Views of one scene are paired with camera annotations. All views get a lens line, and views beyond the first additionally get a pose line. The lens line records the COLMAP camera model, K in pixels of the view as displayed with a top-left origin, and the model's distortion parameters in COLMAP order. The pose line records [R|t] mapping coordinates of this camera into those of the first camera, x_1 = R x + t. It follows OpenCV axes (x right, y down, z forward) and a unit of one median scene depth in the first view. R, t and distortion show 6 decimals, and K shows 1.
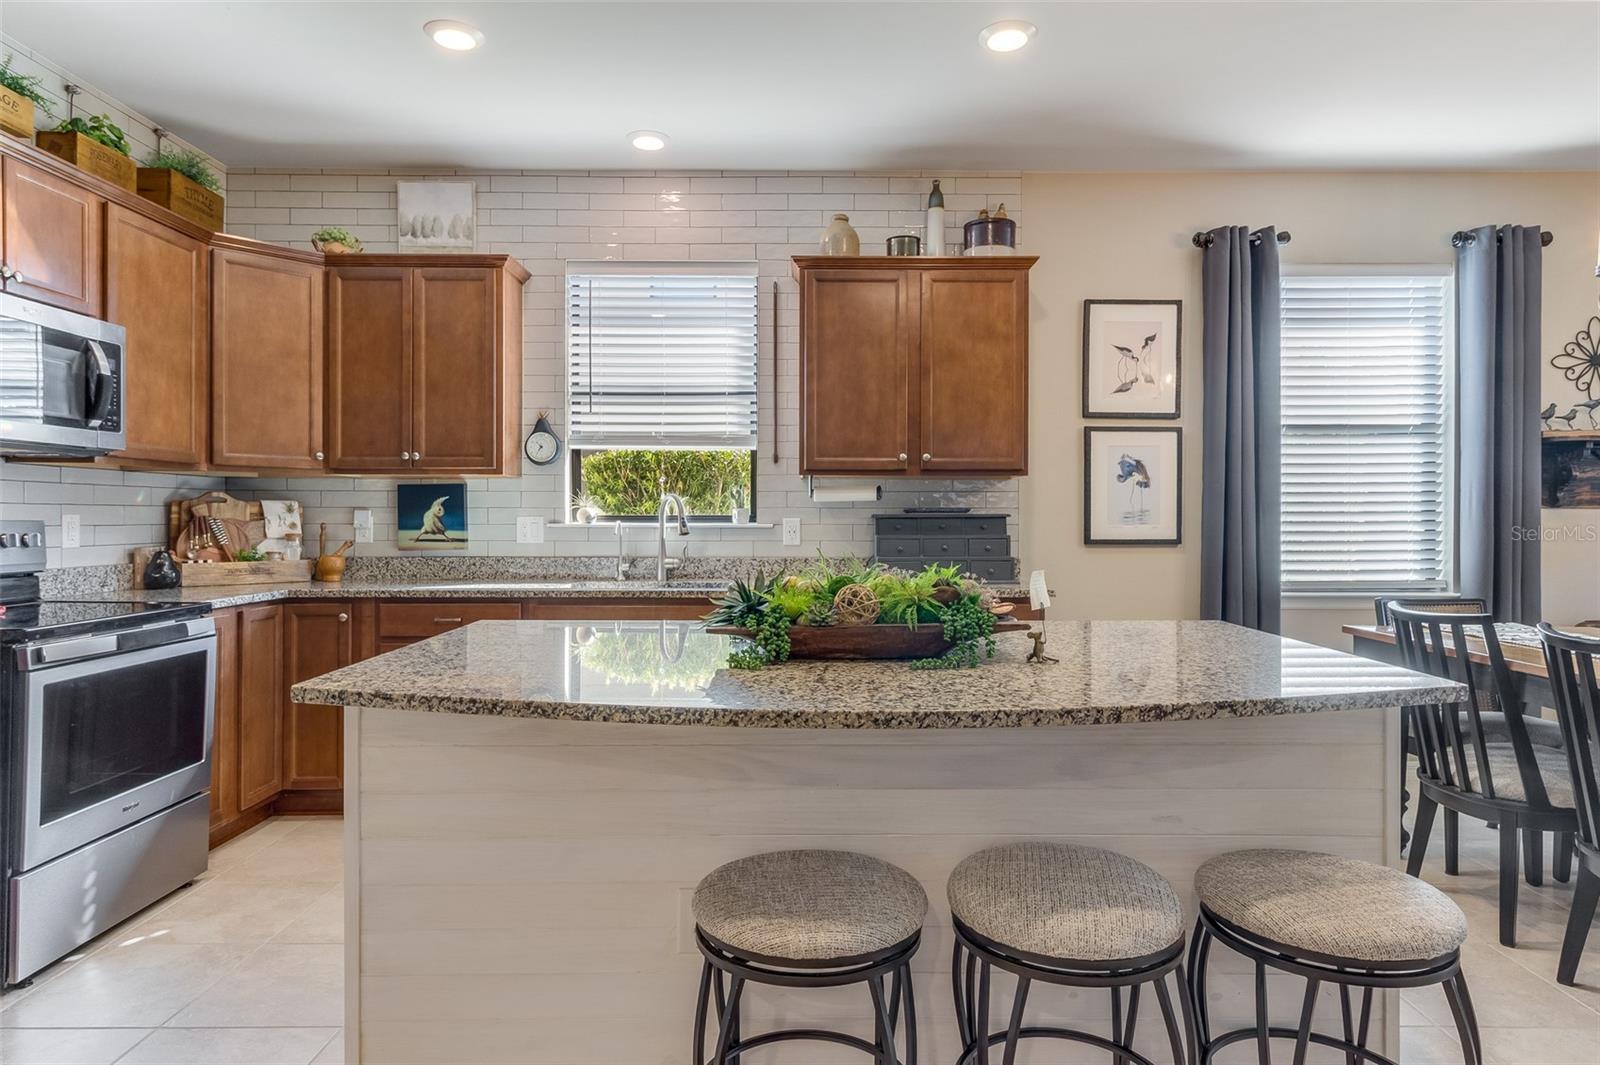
lens RADIAL K [[927.7, 0, 805.9], [0, 927.7, 515.8], [0, 0, 1]] dist [0.011144, 0.000194]
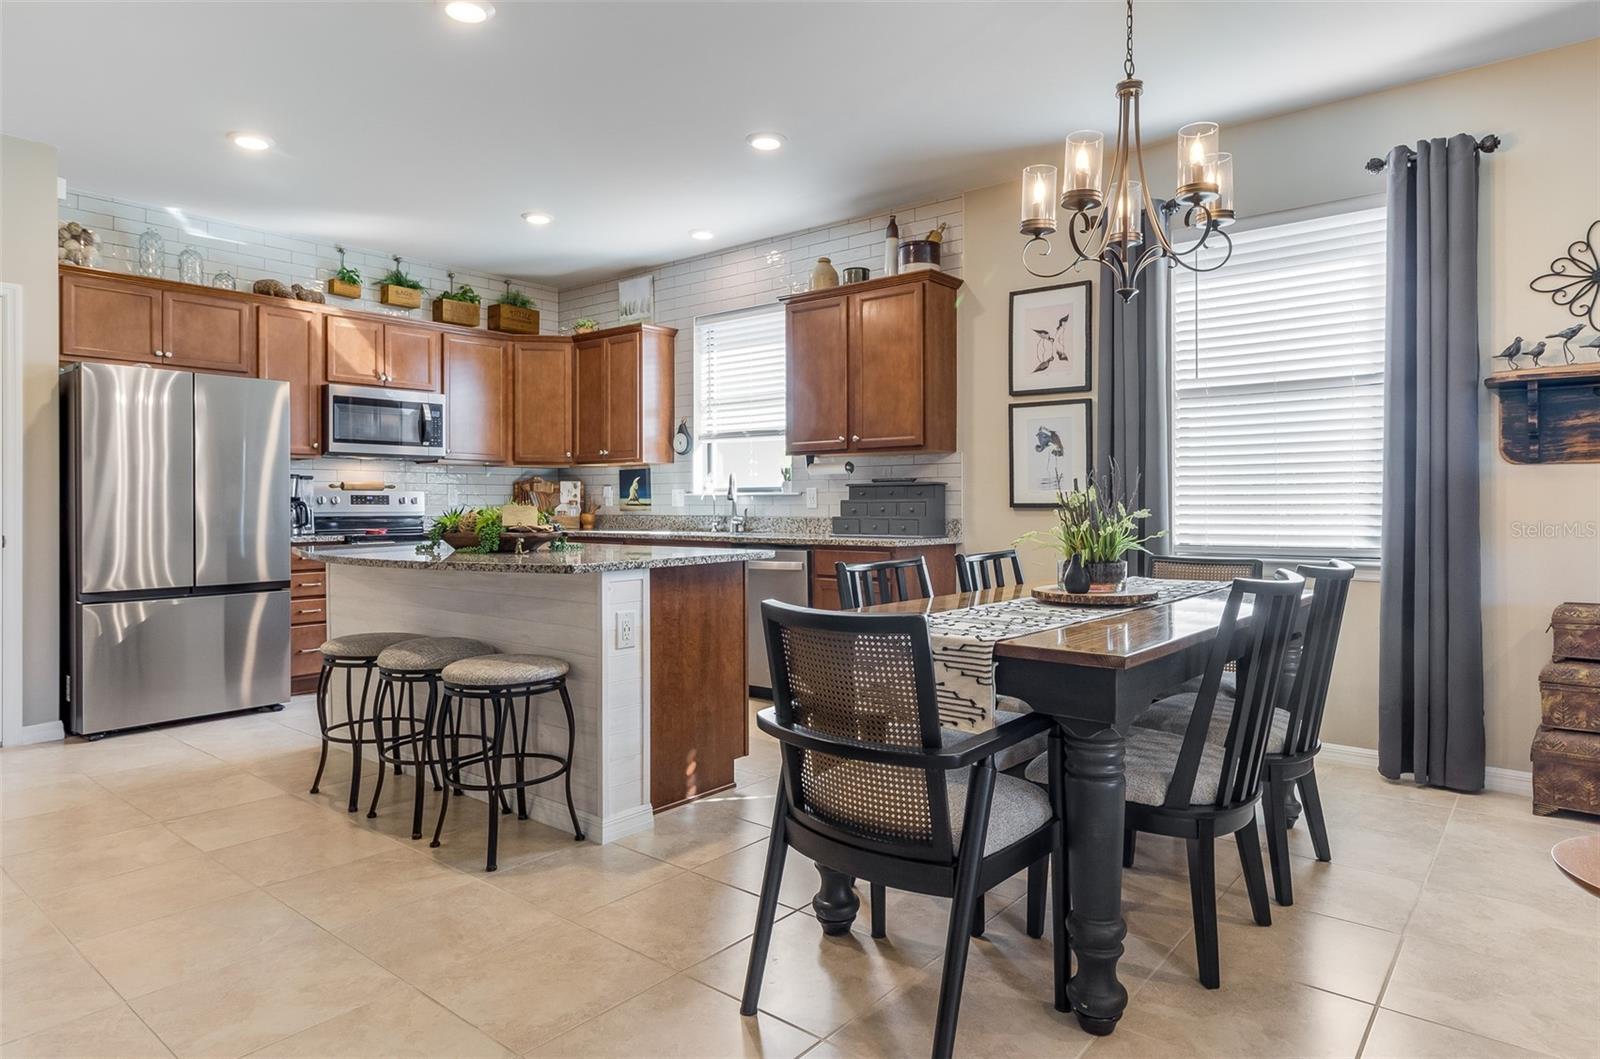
lens RADIAL K [[928.4, 0, 811.7], [0, 928.4, 501.8], [0, 0, 1]] dist [0.004789, -0.000003]
pose [[0.773325, -0.003194, -0.634001, 0.853837], [0.003400, 0.999994, -0.000891, 0.024364], [0.634000, -0.001467, 0.773331, -0.034512]]
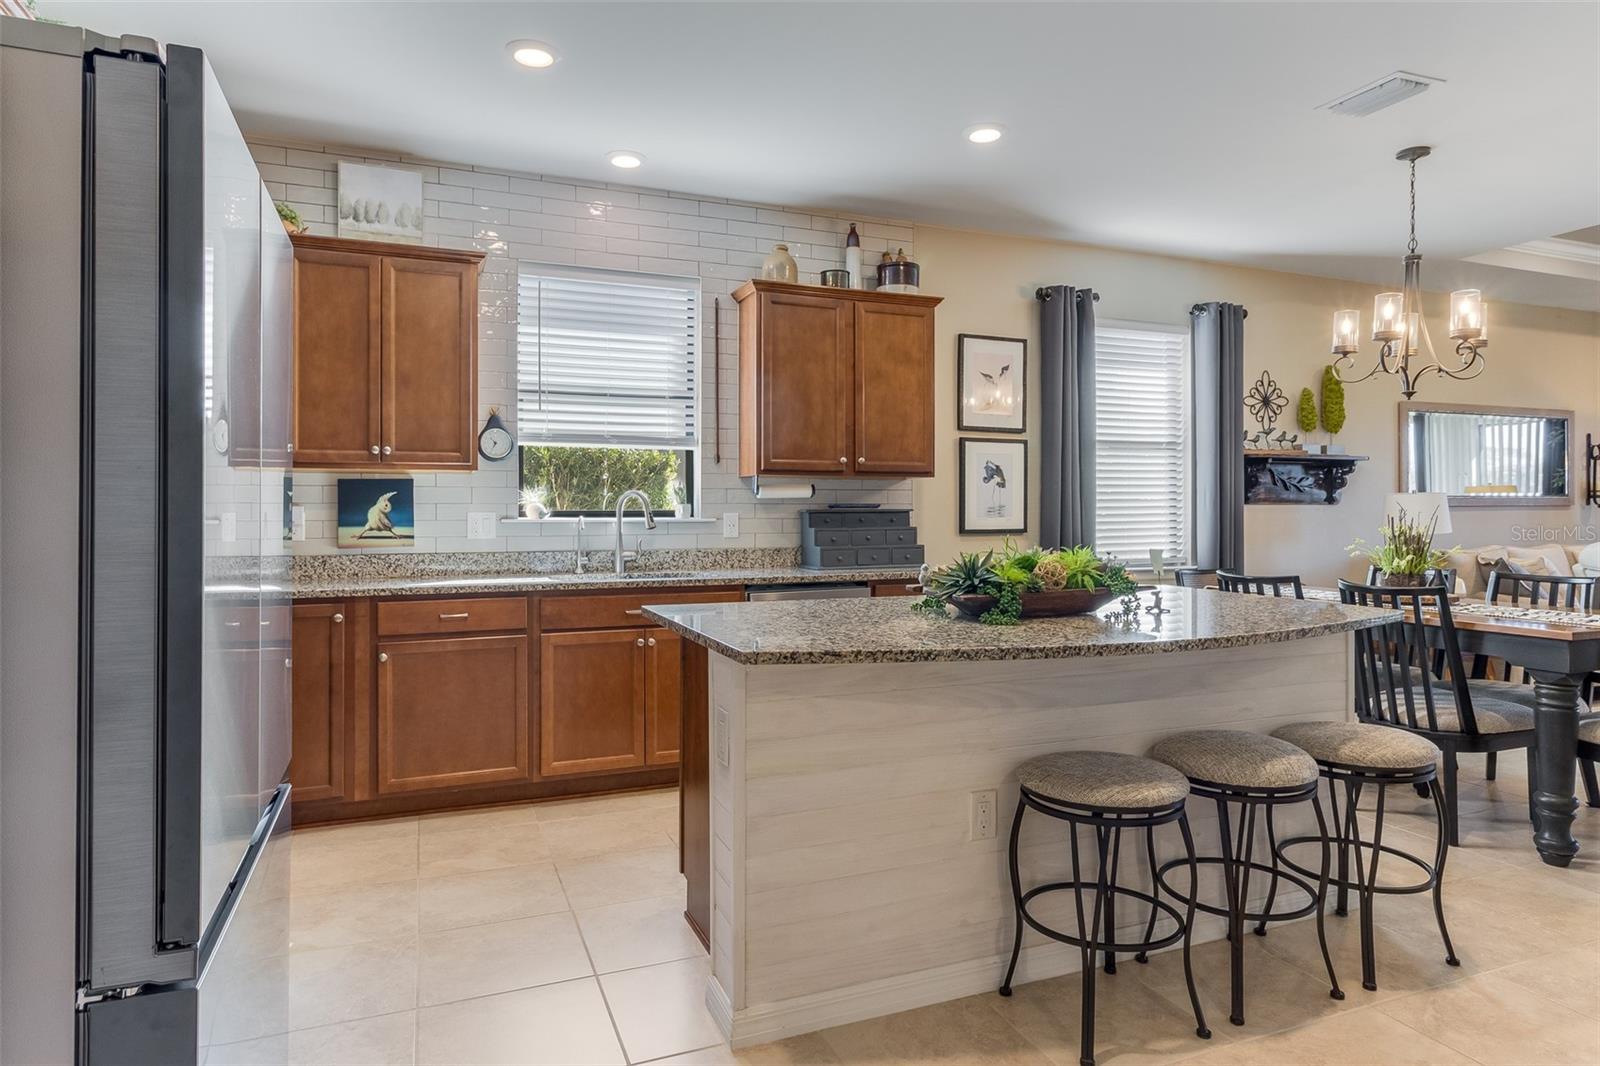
lens RADIAL K [[934.2, 0, 796.5], [0, 934.2, 505.3], [0, 0, 1]] dist [0.004175, -0.000910]
pose [[0.928504, -0.000144, 0.371324, -0.365027], [0.002257, 0.999984, -0.005255, -0.000765], [-0.371317, 0.005717, 0.928489, -0.062288]]
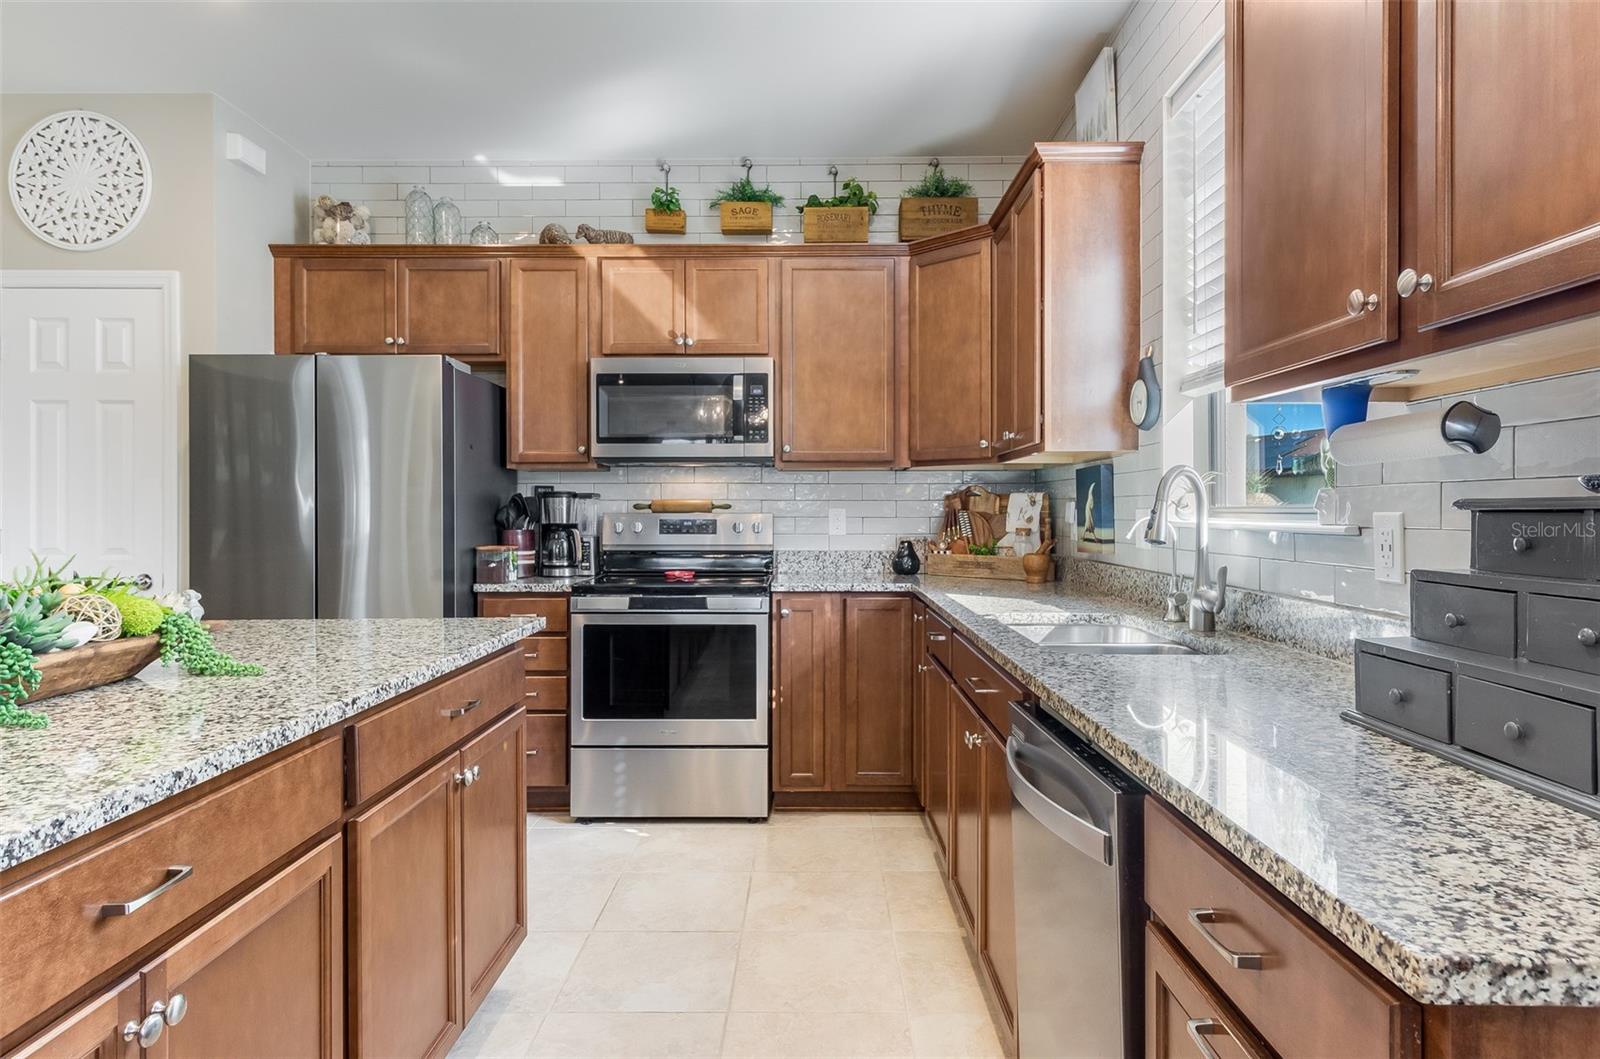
lens RADIAL K [[931.4, 0, 807.1], [0, 931.4, 508.1], [0, 0, 1]] dist [0.011532, -0.001127]
pose [[-0.008094, -0.003084, -0.999962, 0.378259], [0.002110, 0.999993, -0.003101, 0.001613], [0.999965, -0.002135, -0.008087, 0.785520]]
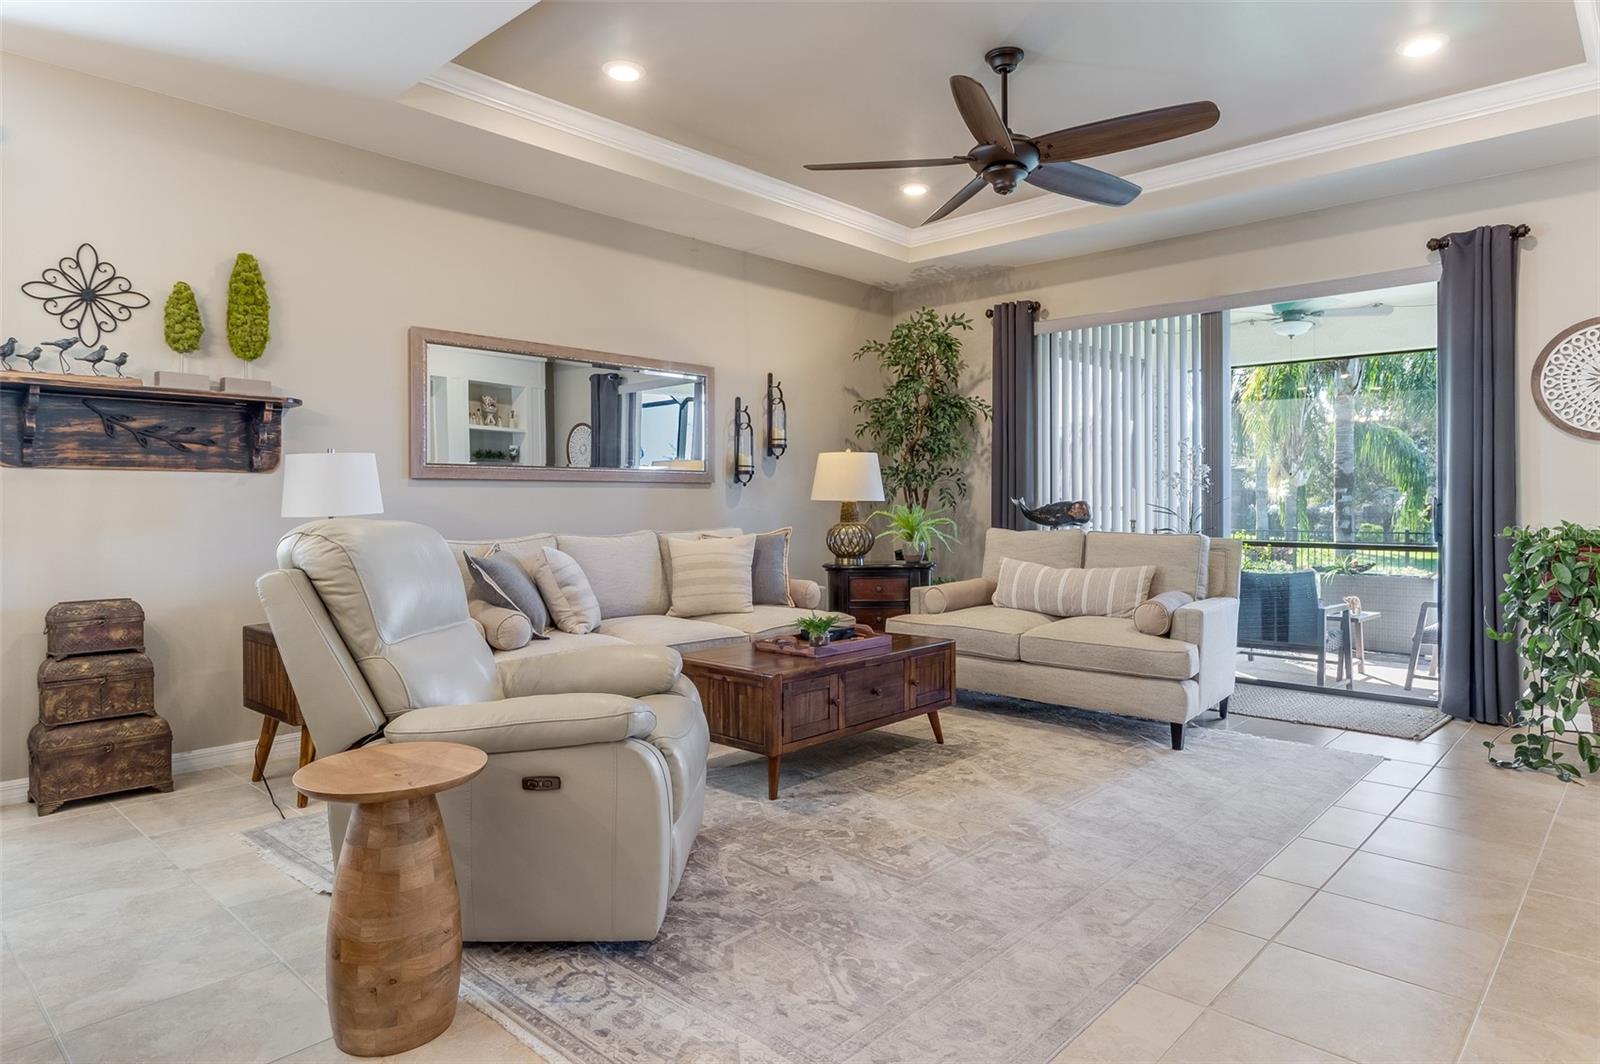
lens RADIAL K [[937.0, 0, 807.0], [0, 937.0, 503.2], [0, 0, 1]] dist [-0.002407, -0.000189]
pose [[0.682555, -0.001024, 0.730833, 0.689814], [0.001831, 0.999998, -0.000308, 0.025185], [-0.730832, 0.001548, 0.682556, -0.059571]]
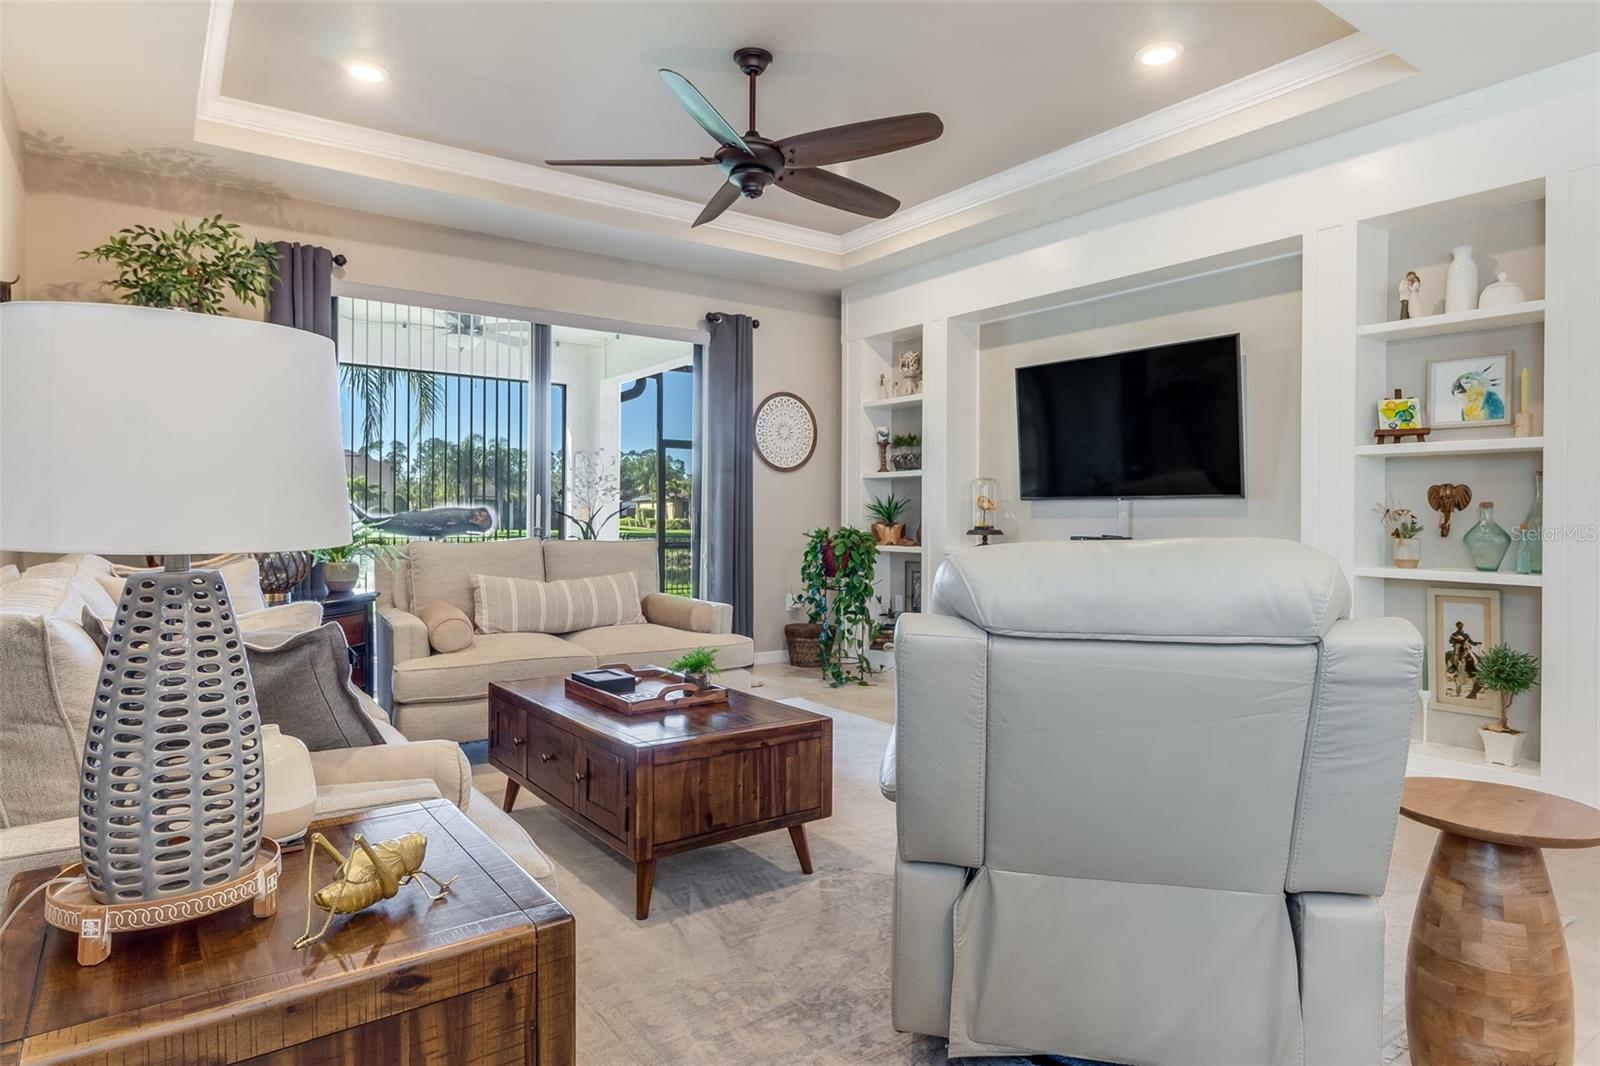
lens RADIAL K [[929.4, 0, 807.3], [0, 929.4, 509.8], [0, 0, 1]] dist [0.004495, -0.000199]
pose [[-0.581631, -0.002254, 0.813450, 0.728639], [-0.007720, 0.999966, -0.002749, 0.026136], [-0.813416, -0.007879, -0.581629, 0.931833]]
